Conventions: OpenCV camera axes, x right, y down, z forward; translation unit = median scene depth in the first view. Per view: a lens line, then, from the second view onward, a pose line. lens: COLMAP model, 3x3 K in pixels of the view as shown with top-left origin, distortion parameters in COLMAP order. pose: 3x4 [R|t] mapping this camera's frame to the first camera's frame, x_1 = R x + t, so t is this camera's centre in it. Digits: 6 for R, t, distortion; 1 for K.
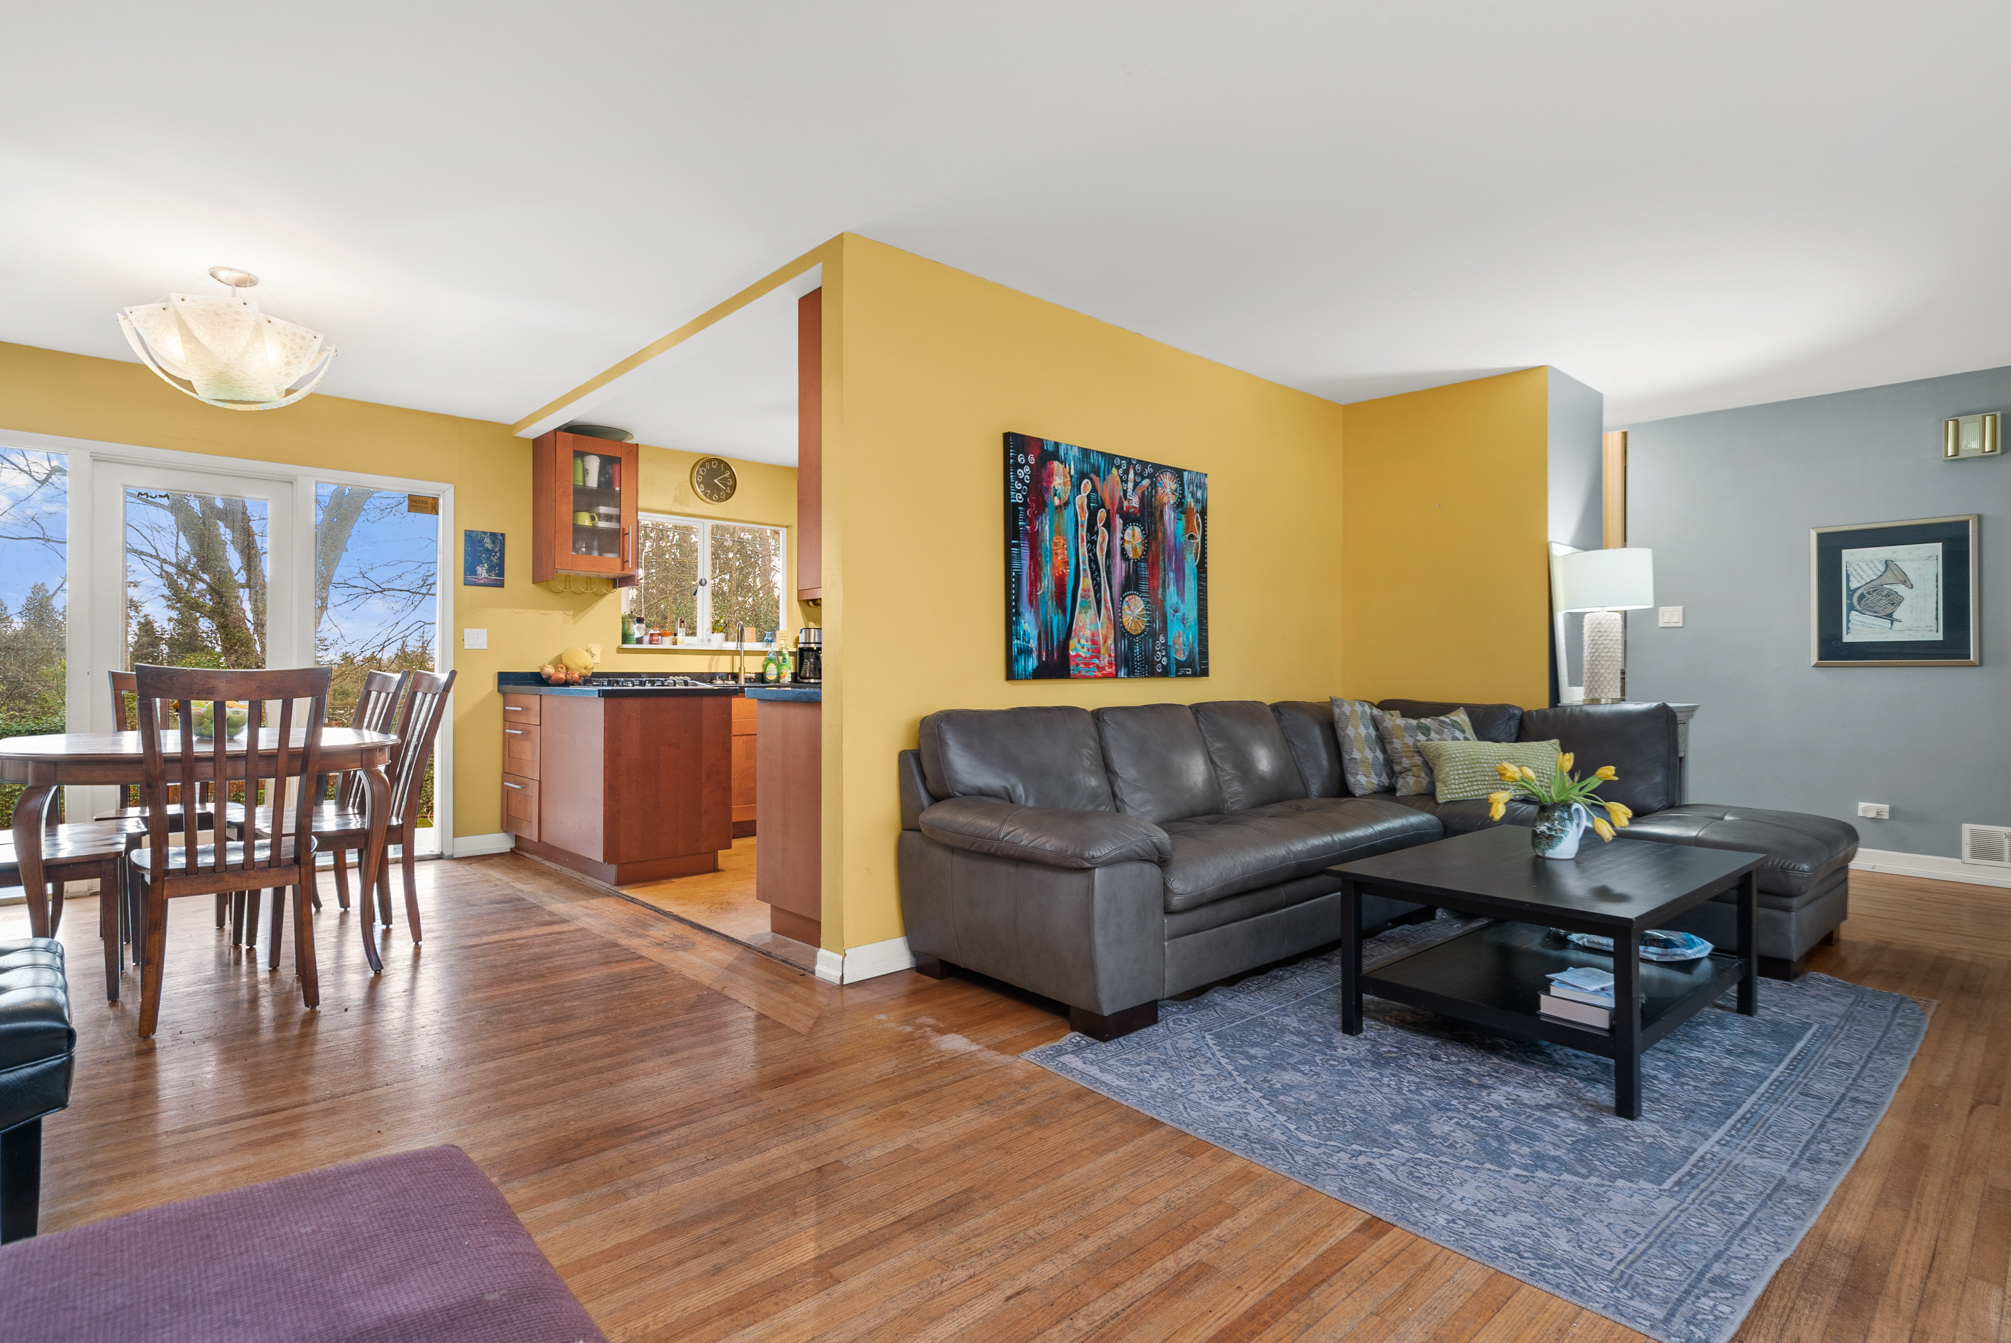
lens RADIAL K [[994.3, 0, 999.6], [0, 994.3, 667.6], [0, 0, 1]] dist [-0.002486, 0.003081]
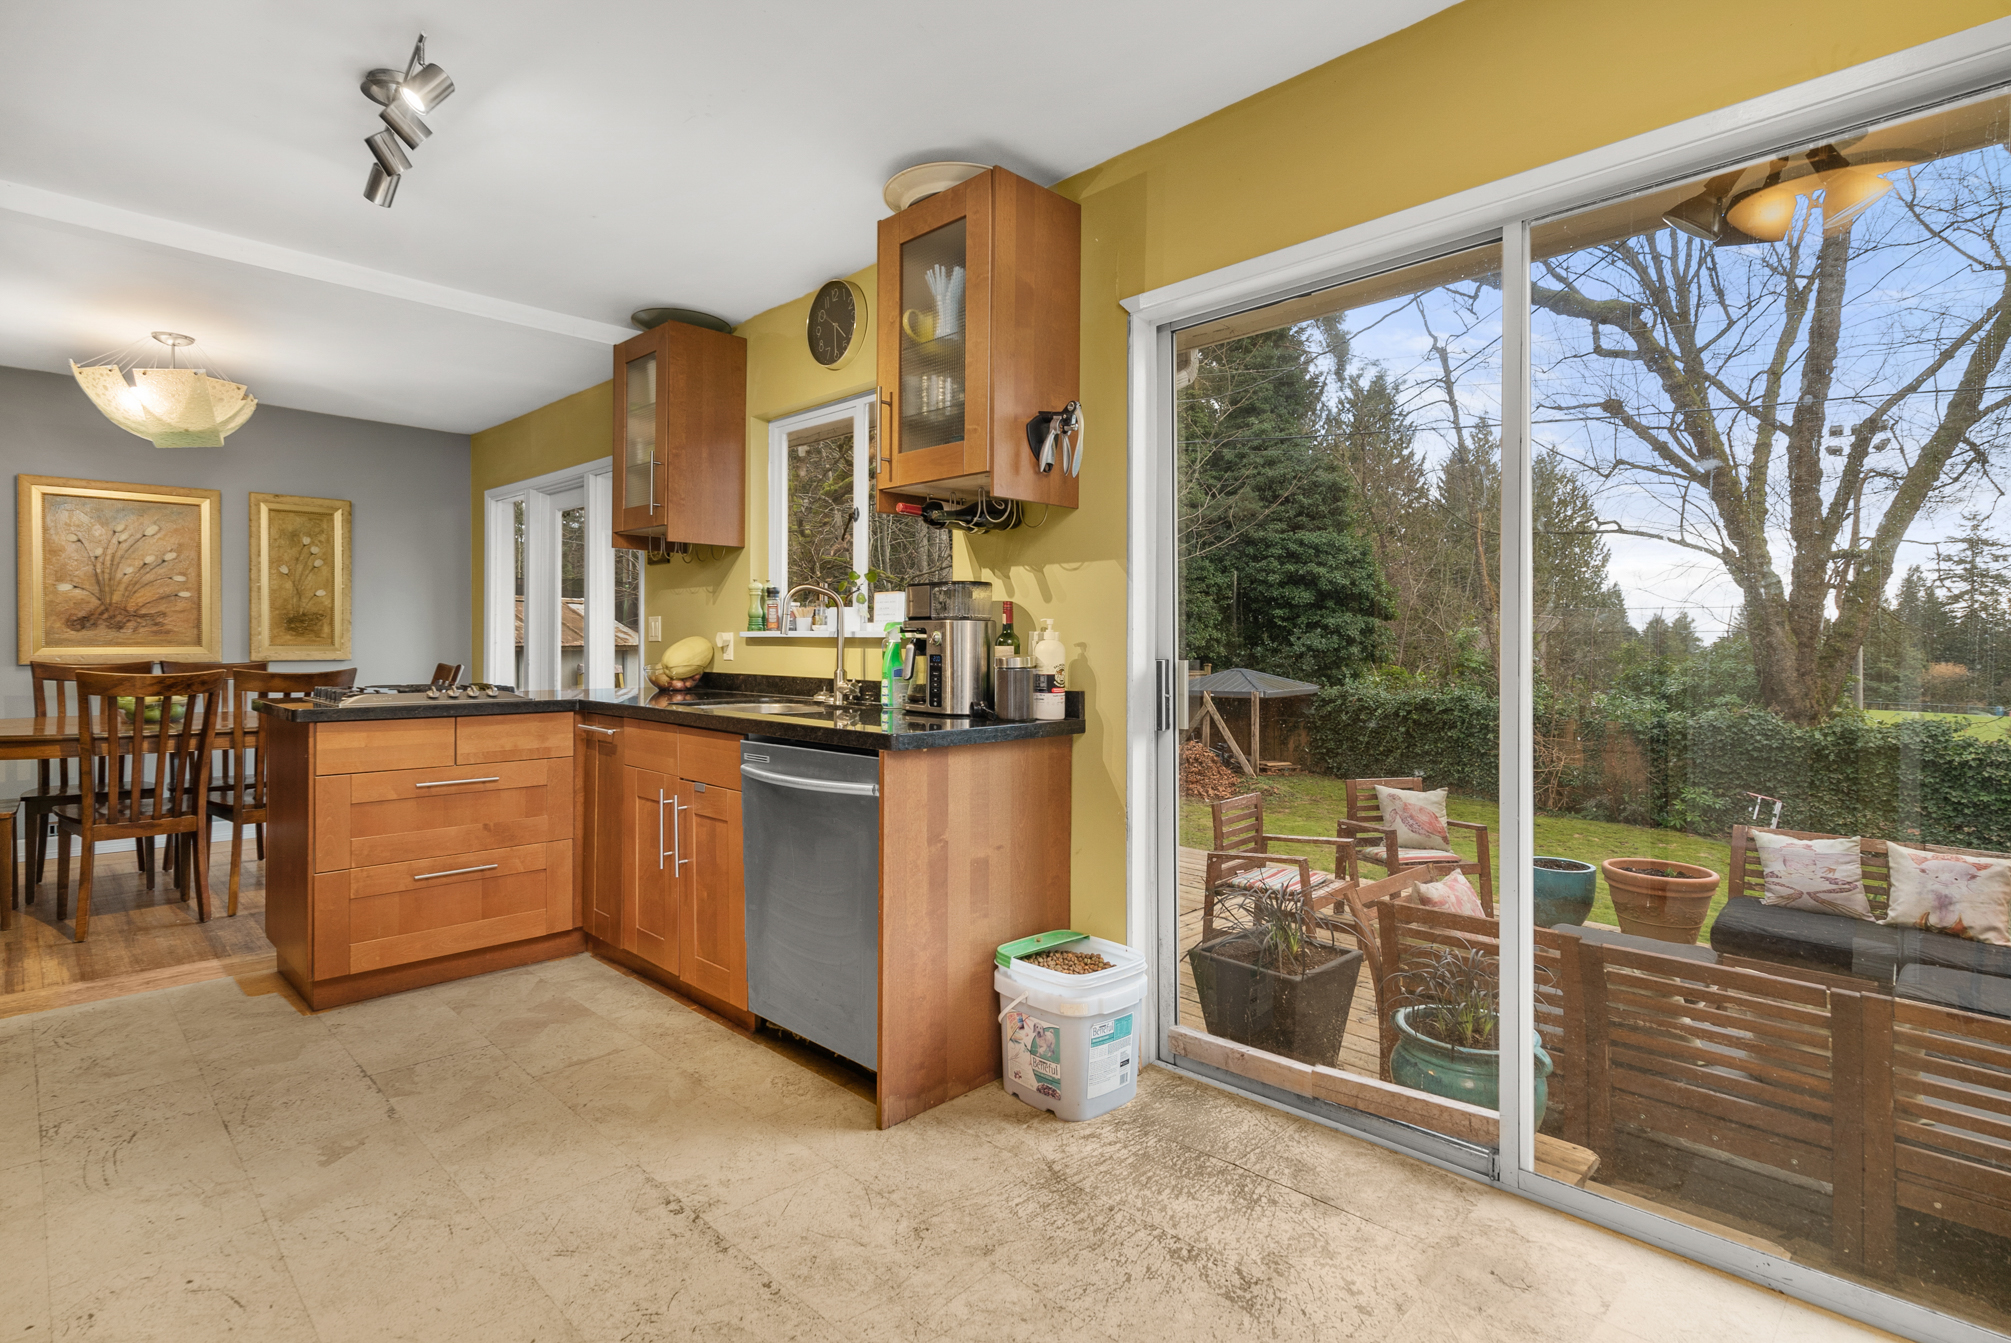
lens RADIAL K [[994.3, 0, 1005.0], [0, 994.3, 652.3], [0, 0, 1]] dist [-0.002486, 0.003081]
pose [[0.040600, 0.008402, -0.999140, 0.422760], [-0.002514, 0.999962, 0.008307, -0.023958], [0.999172, 0.002174, 0.040620, 1.768165]]
